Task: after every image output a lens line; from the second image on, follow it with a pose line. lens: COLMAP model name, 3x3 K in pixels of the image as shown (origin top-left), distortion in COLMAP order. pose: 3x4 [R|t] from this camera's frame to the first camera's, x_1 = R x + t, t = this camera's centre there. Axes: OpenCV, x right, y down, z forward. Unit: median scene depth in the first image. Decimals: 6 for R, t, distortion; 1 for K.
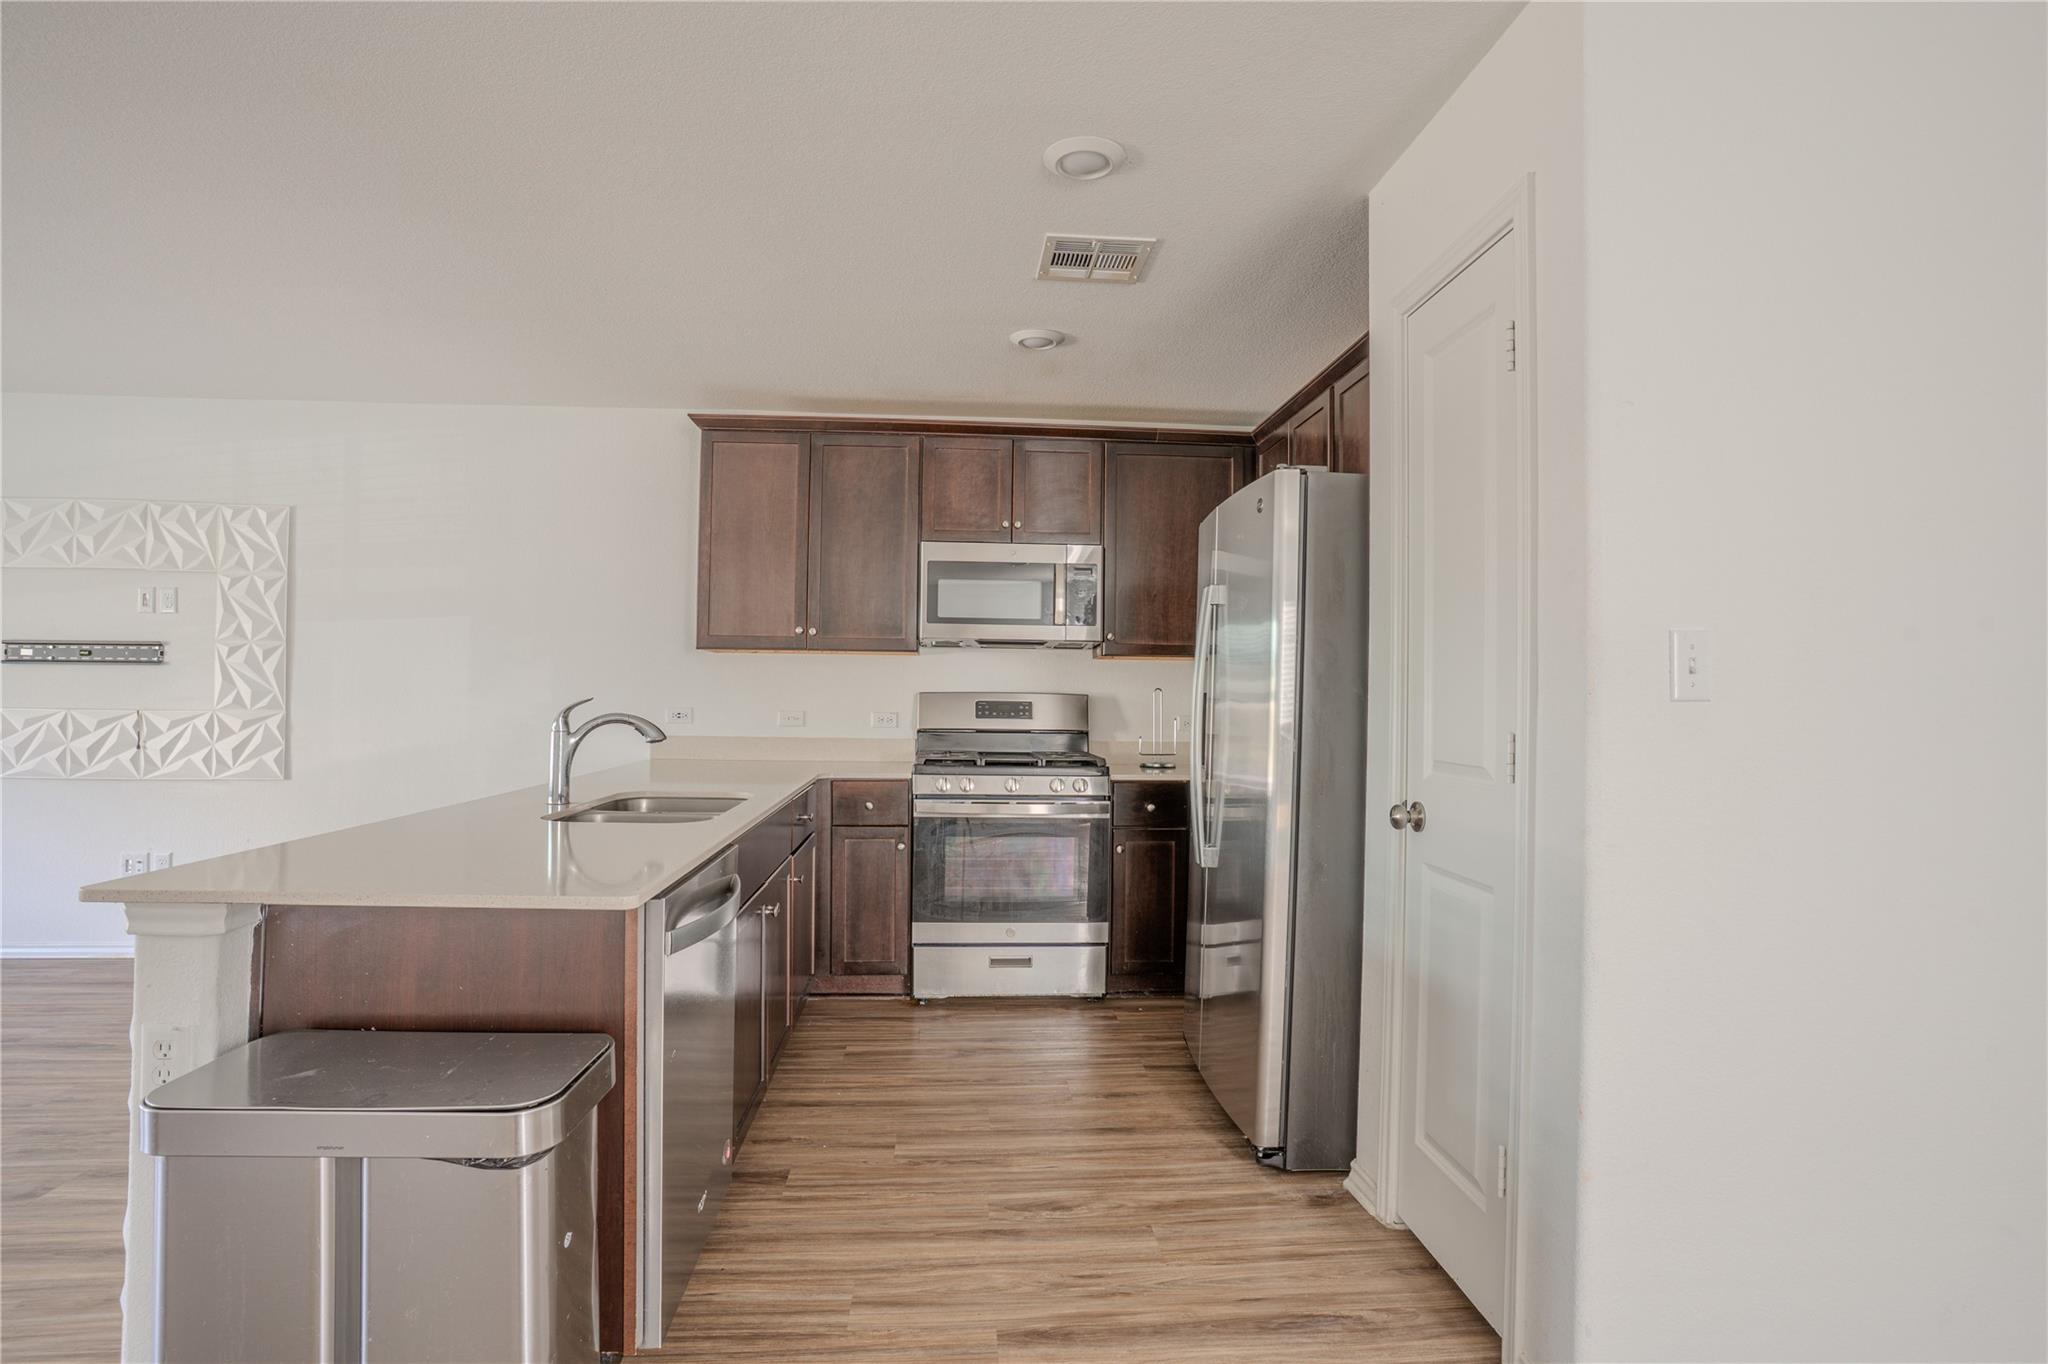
lens RADIAL K [[1036.6, 0, 1024.0], [0, 1036.6, 682.0], [0, 0, 1]] dist [-0.063473, 0.031807]
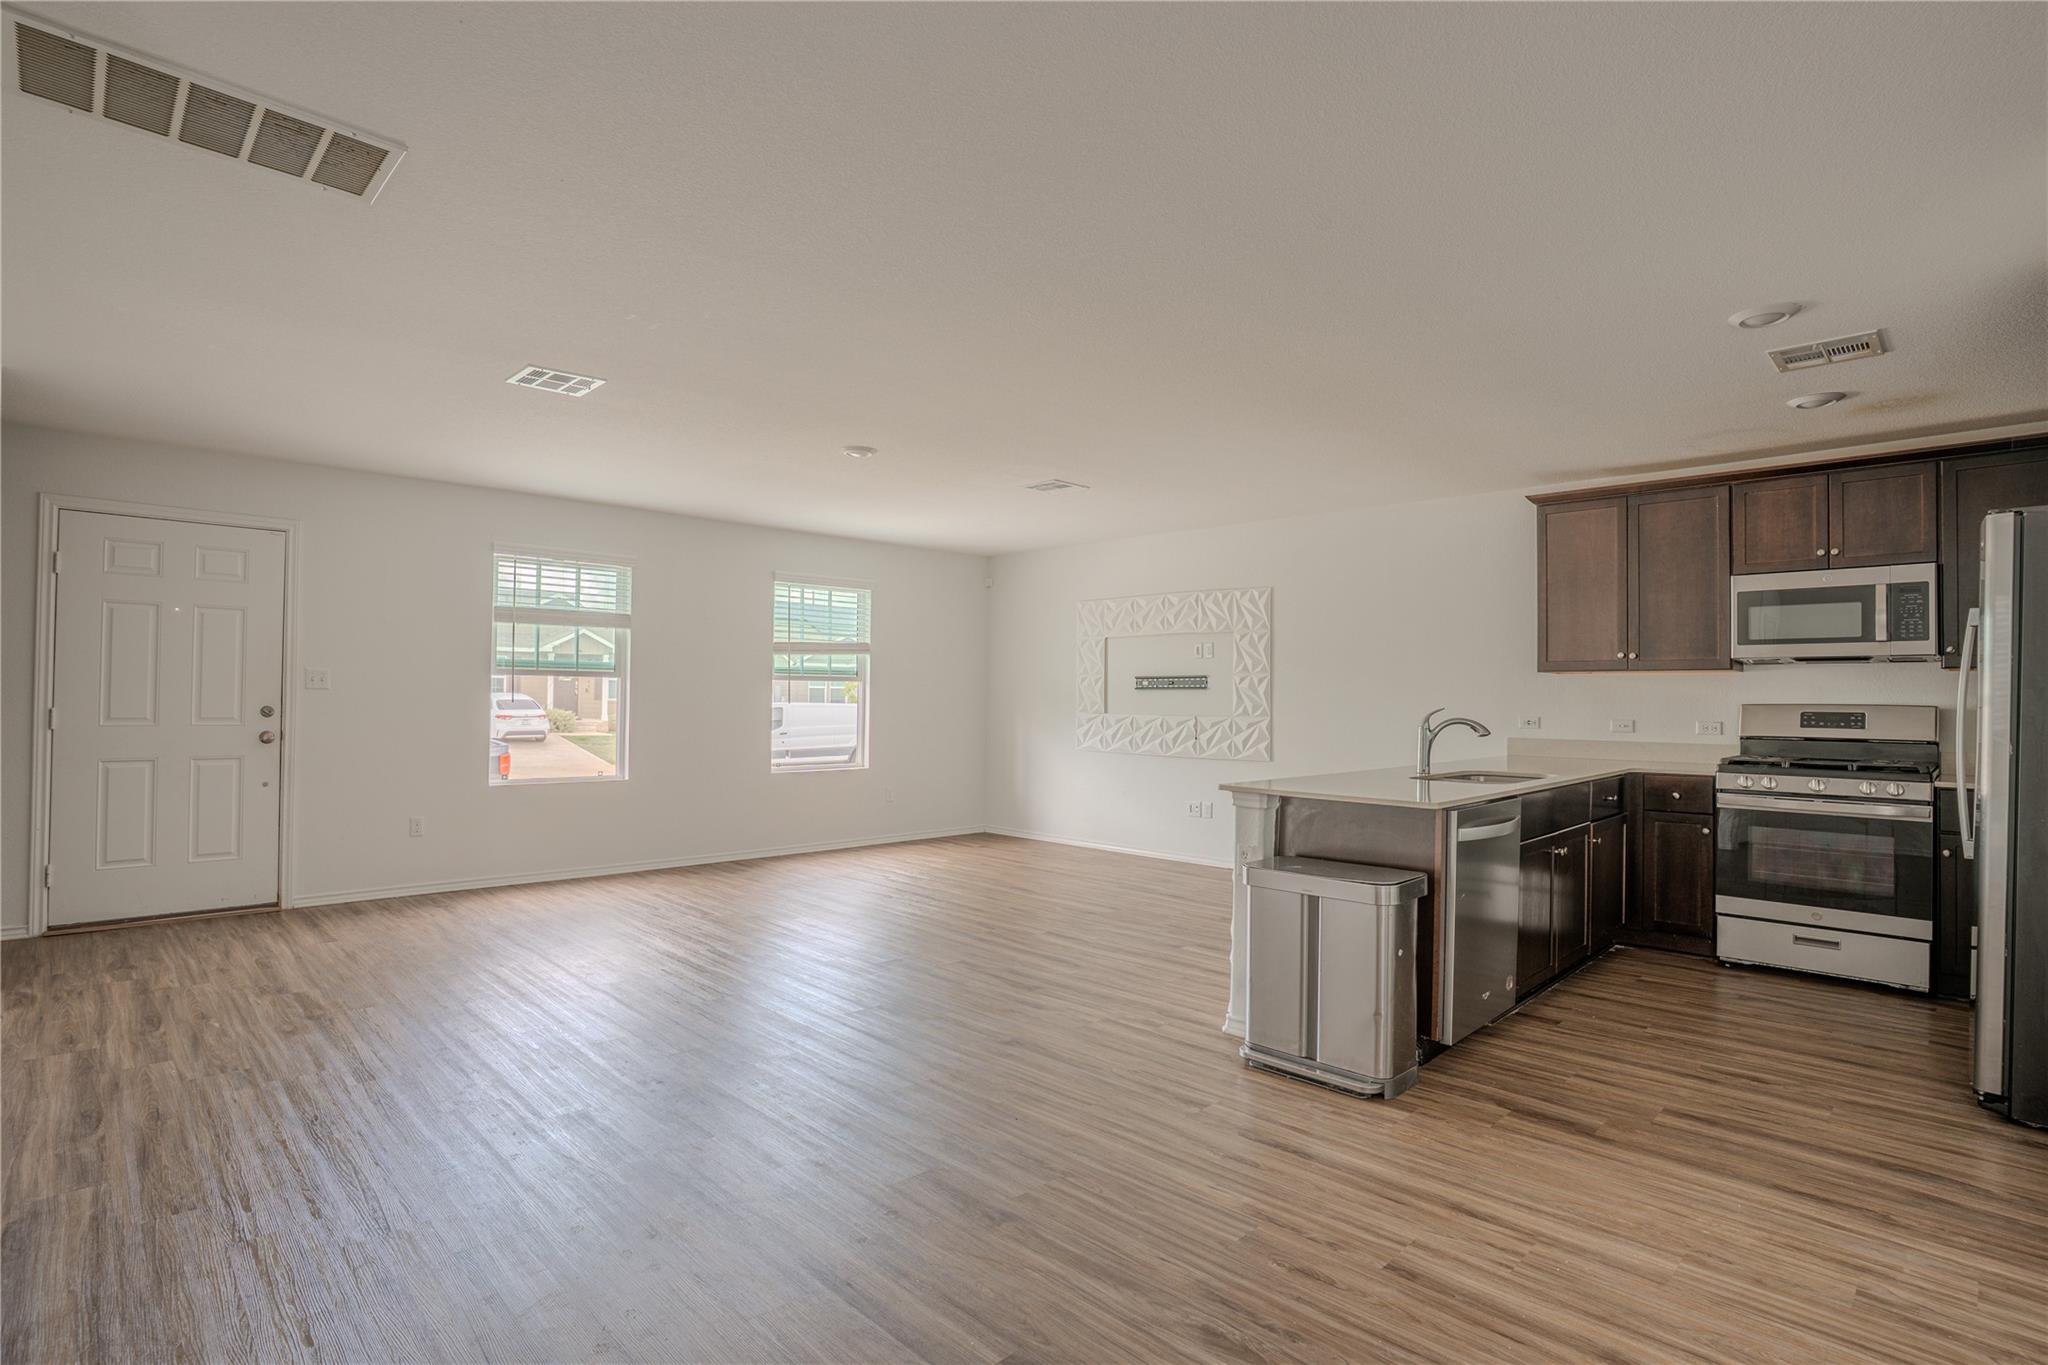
lens RADIAL K [[1028.1, 0, 1067.3], [0, 1028.1, 693.5], [0, 0, 1]] dist [-0.003971, -0.000629]
pose [[0.687574, -0.010711, -0.726036, 0.223775], [0.009259, 0.999939, -0.005984, -0.002239], [0.726056, -0.002608, 0.687631, -0.344105]]
